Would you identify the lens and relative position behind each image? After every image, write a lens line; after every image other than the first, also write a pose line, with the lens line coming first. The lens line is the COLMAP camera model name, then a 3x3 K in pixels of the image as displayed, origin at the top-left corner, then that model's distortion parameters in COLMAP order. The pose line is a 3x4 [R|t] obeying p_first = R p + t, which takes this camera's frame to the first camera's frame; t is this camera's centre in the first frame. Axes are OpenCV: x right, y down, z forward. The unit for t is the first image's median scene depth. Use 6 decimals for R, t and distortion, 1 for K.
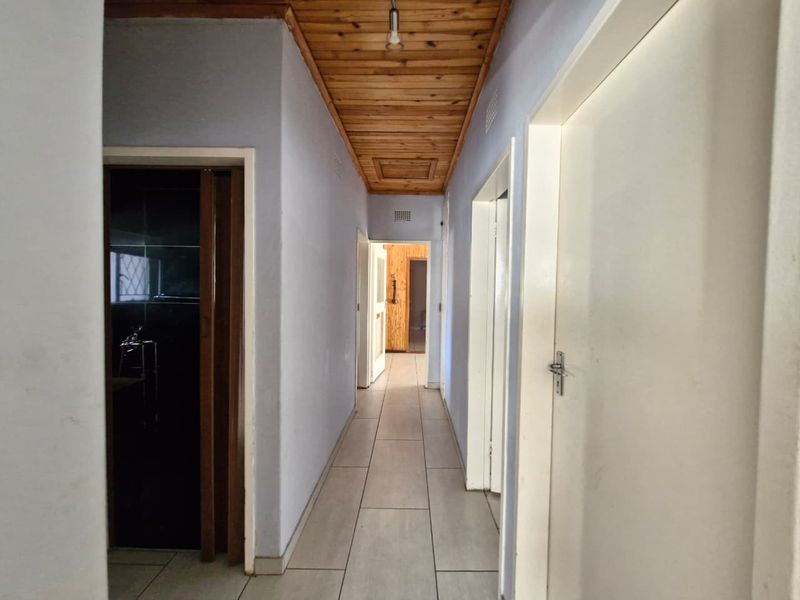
lens RADIAL K [[326.0, 0, 400.0], [0, 326.0, 300.0], [0, 0, 1]] dist [-0.000630, -0.000204]
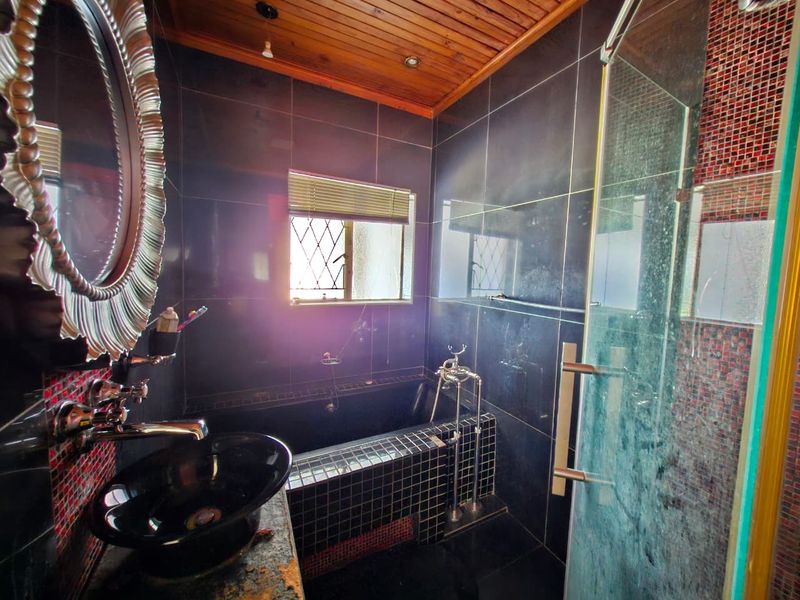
lens RADIAL K [[326.0, 0, 400.0], [0, 326.0, 300.0], [0, 0, 1]] dist [-0.000630, -0.000204]
pose [[0.478209, 0.073053, -0.875203, -0.272312], [-0.052536, 0.997129, 0.054525, -0.023040], [0.876674, 0.019905, 0.480674, 0.490183]]
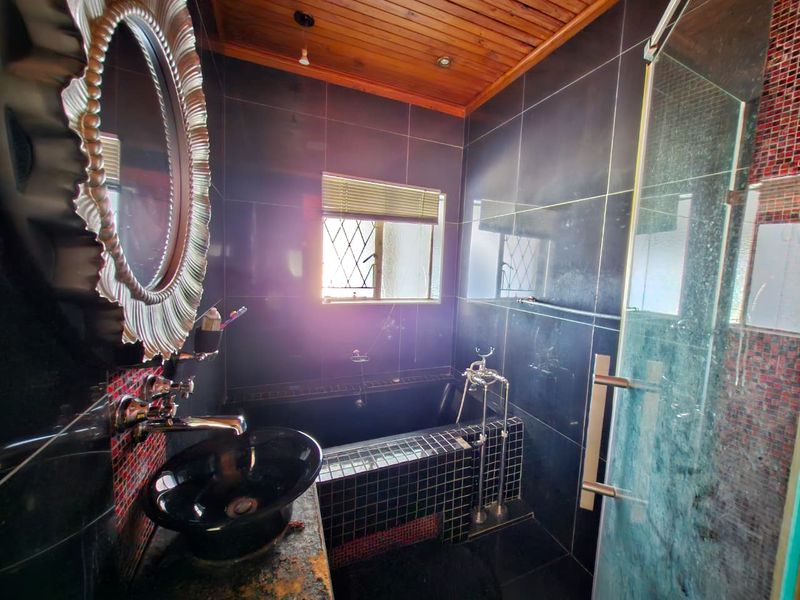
lens RADIAL K [[322.5, 0, 400.0], [0, 322.5, 300.0], [0, 0, 1]] dist [-0.000582, 0.001309]
pose [[0.398485, 0.091156, -0.912634, -0.270968], [-0.063740, 0.995395, 0.071592, -0.030448], [0.914957, 0.029643, 0.402461, 0.489080]]
